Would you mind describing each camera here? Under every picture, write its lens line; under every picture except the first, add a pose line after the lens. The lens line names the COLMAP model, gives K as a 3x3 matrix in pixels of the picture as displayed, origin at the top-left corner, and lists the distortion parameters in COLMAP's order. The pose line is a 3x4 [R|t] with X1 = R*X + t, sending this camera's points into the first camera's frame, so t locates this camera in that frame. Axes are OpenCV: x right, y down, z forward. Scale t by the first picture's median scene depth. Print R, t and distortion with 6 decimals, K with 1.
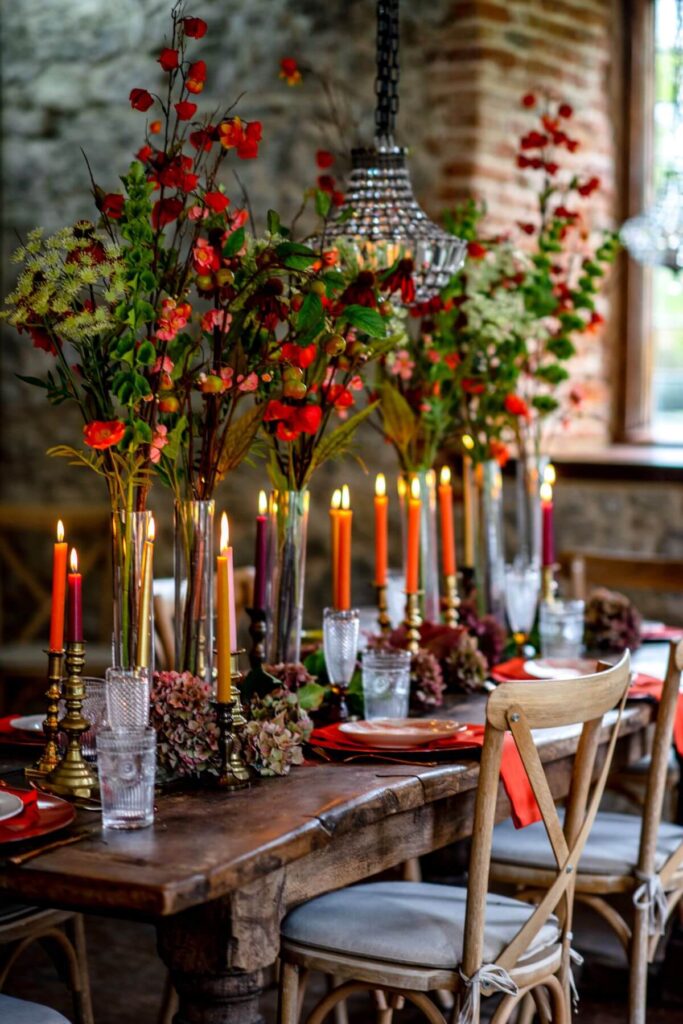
lens RADIAL K [[2527.4, 0, 341.5], [0, 2527.4, 512.0], [0, 0, 1]] dist [-0.126371, 0.328534]
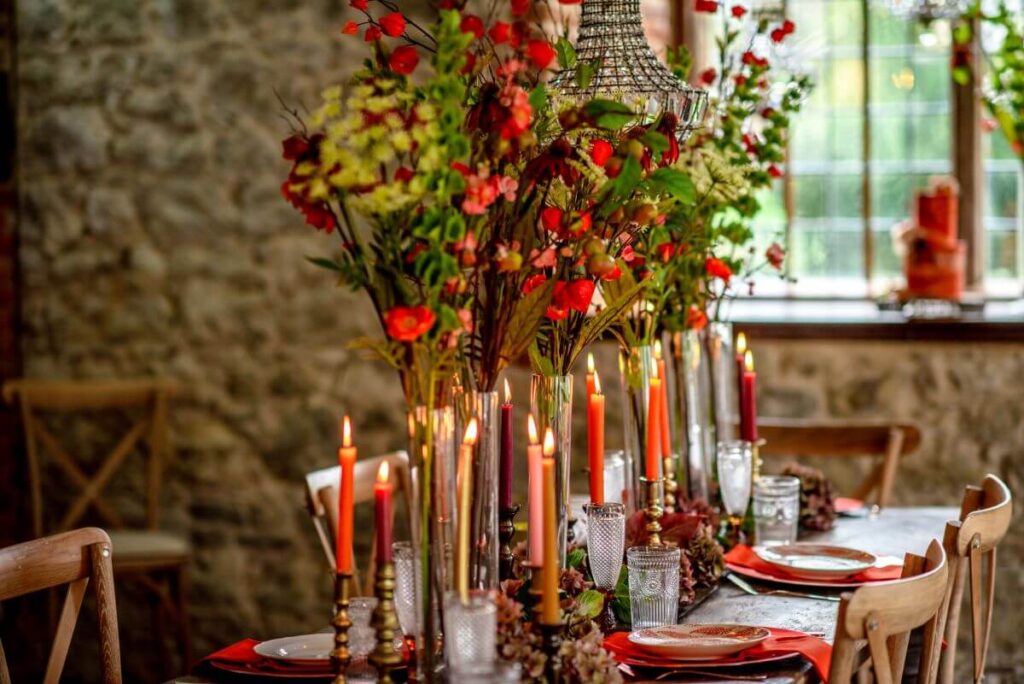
lens RADIAL K [[2527.4, 0, 512.0], [0, 2527.4, 342.0], [0, 0, 1]] dist [-0.126371, 0.328534]
pose [[0.988945, -0.030241, 0.145165, -0.177287], [0.030799, 0.999524, -0.001599, -0.020734], [-0.145048, 0.006053, 0.989406, 0.126839]]
